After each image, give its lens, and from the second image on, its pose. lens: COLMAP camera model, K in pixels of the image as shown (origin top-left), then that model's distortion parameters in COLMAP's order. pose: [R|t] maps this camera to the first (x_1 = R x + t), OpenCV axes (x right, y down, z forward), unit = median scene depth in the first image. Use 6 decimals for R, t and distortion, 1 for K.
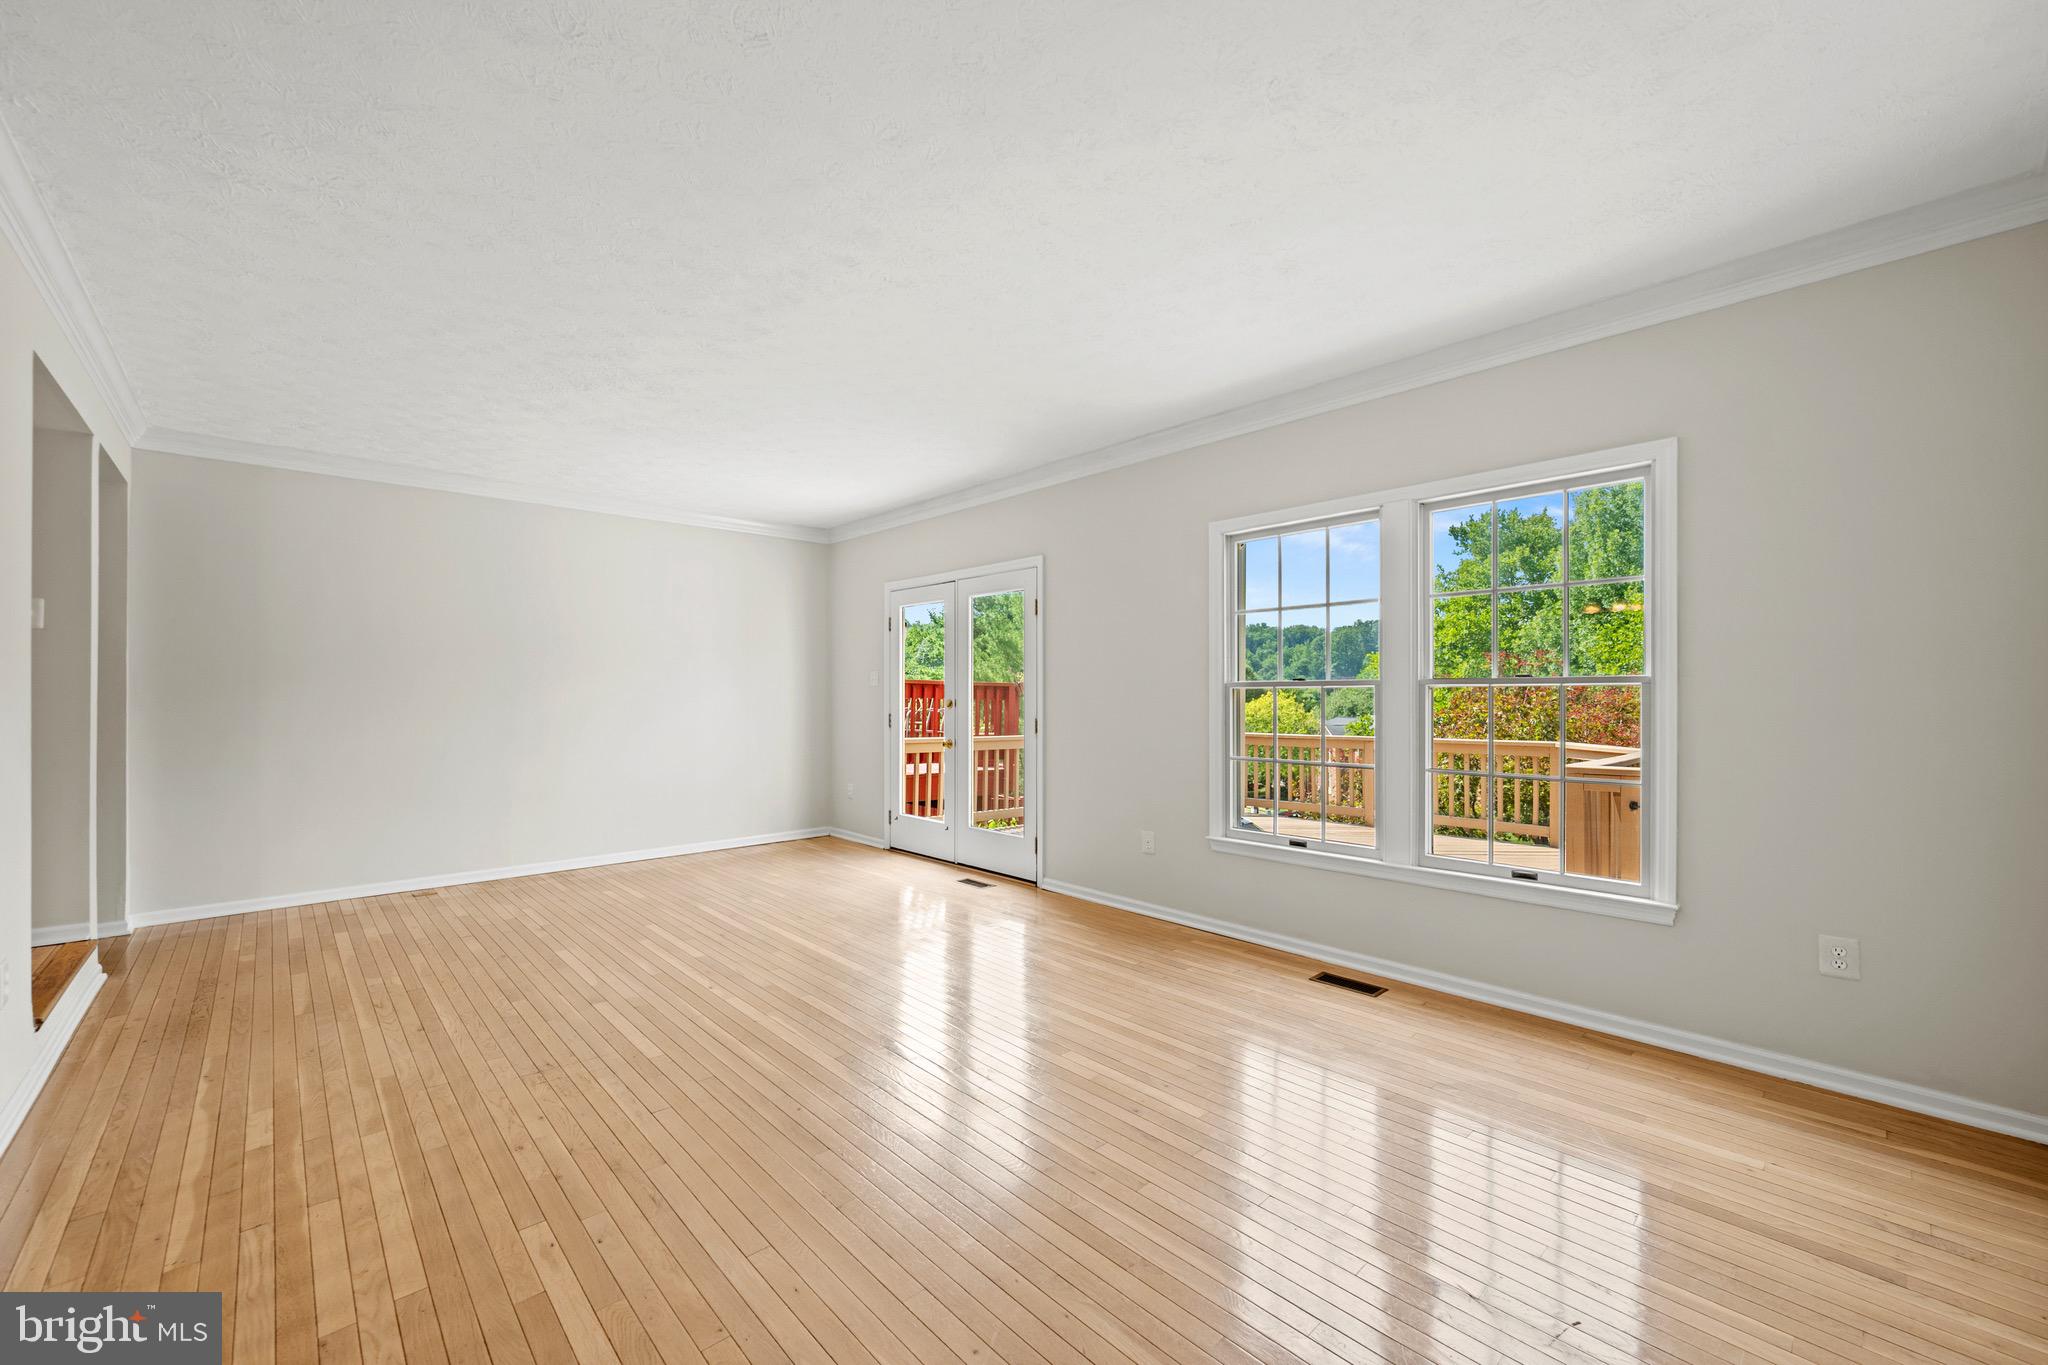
lens RADIAL K [[817.0, 0, 1017.7], [0, 817.0, 684.3], [0, 0, 1]] dist [-0.003776, 0.000301]
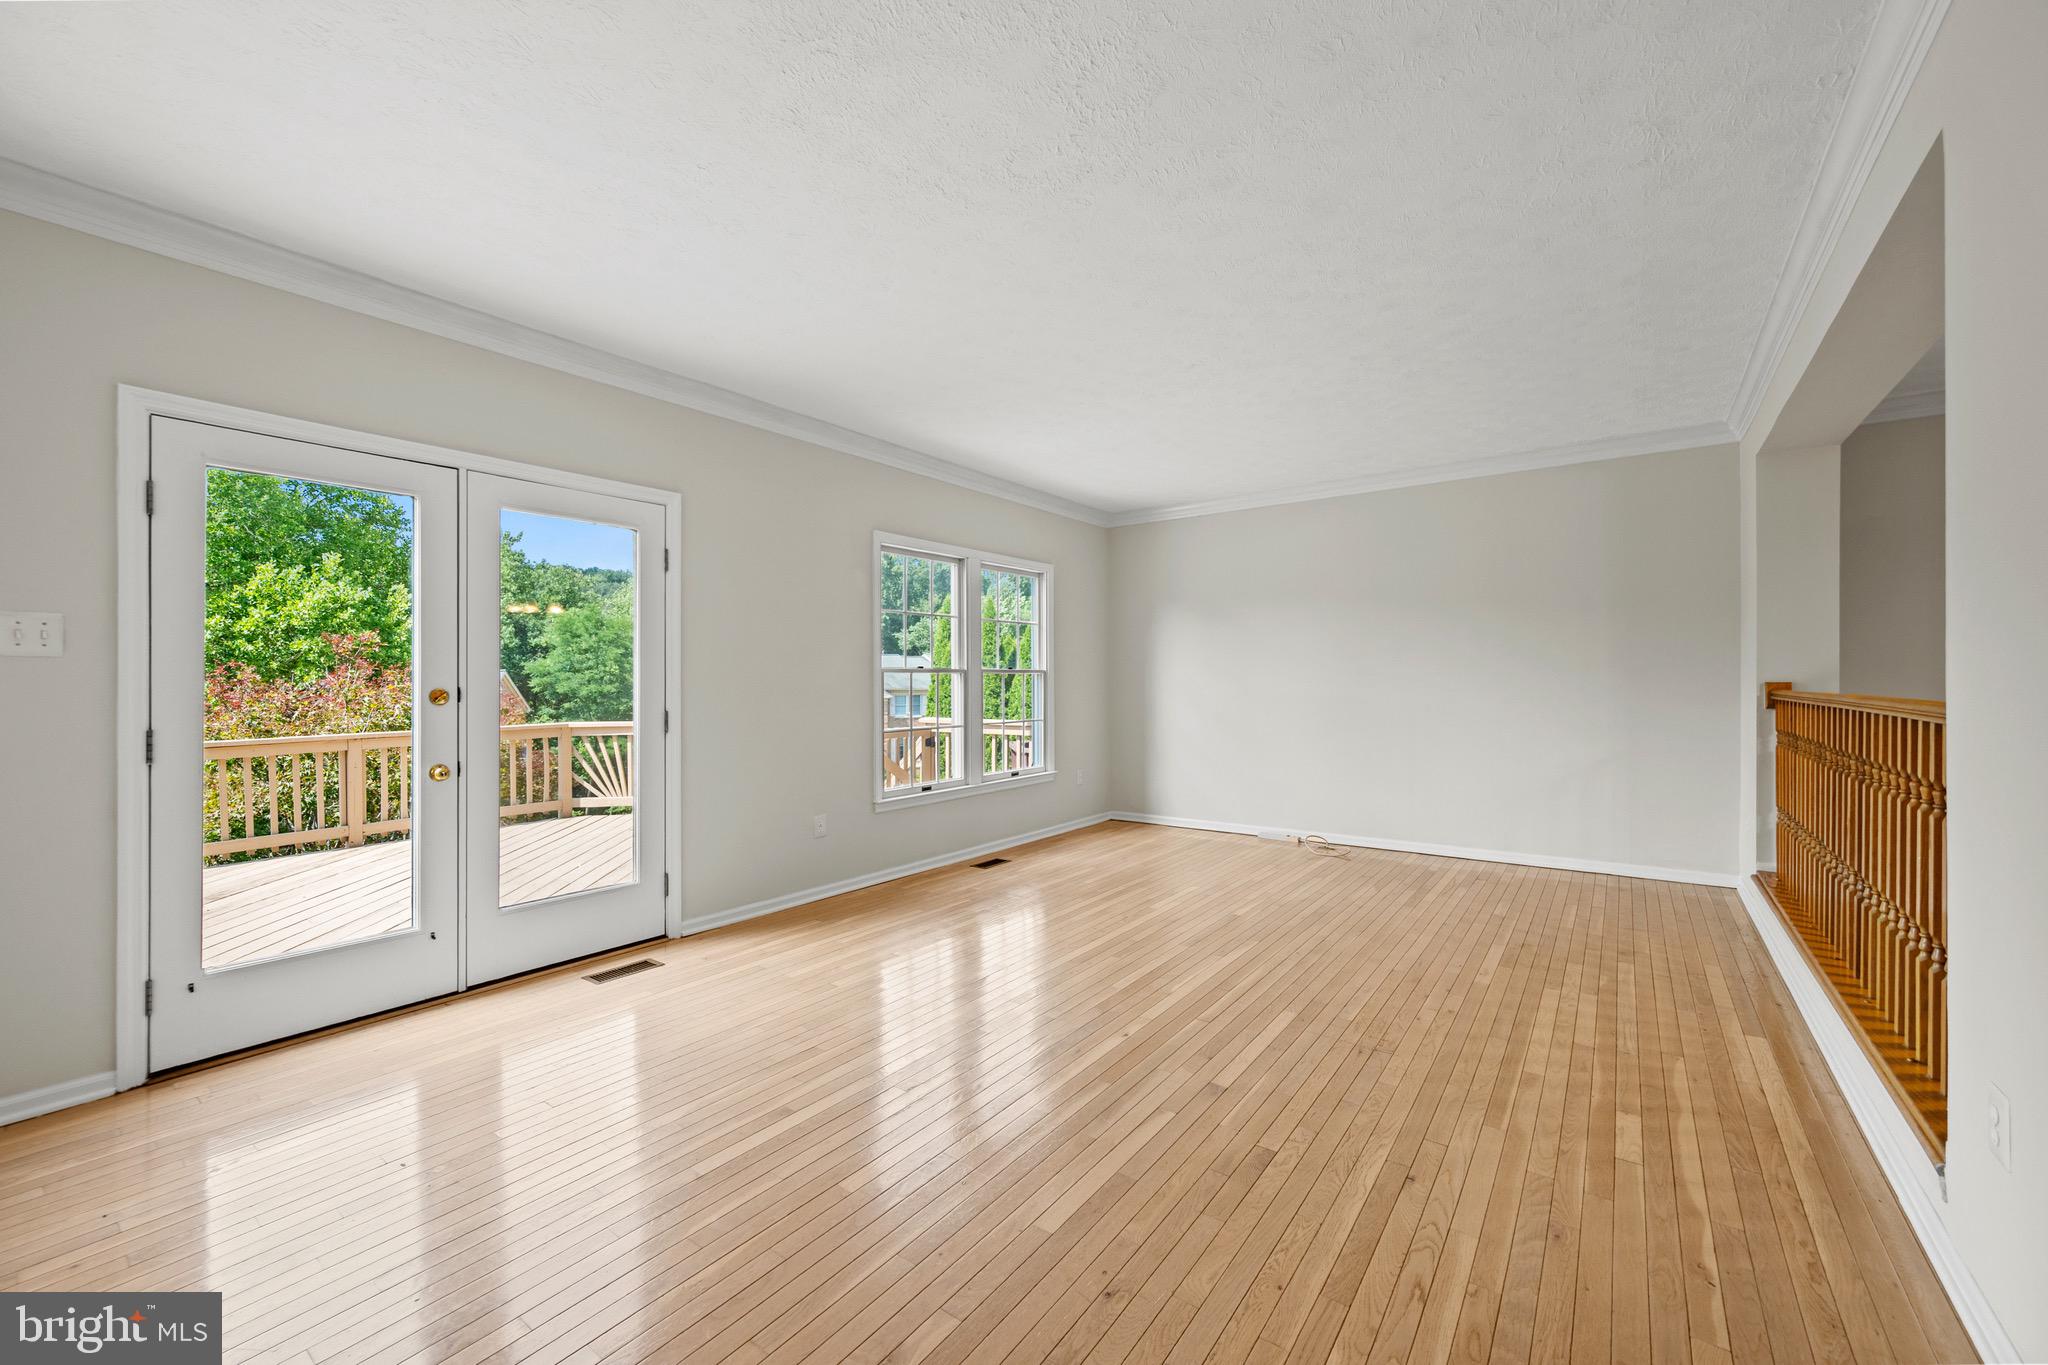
lens RADIAL K [[817.0, 0, 1012.3], [0, 817.0, 682.9], [0, 0, 1]] dist [-0.003776, 0.000301]
pose [[-0.185078, -0.003971, 0.982716, -1.489141], [-0.009671, 0.999951, 0.002219, 0.020313], [-0.982676, -0.009093, -0.185107, 1.624454]]
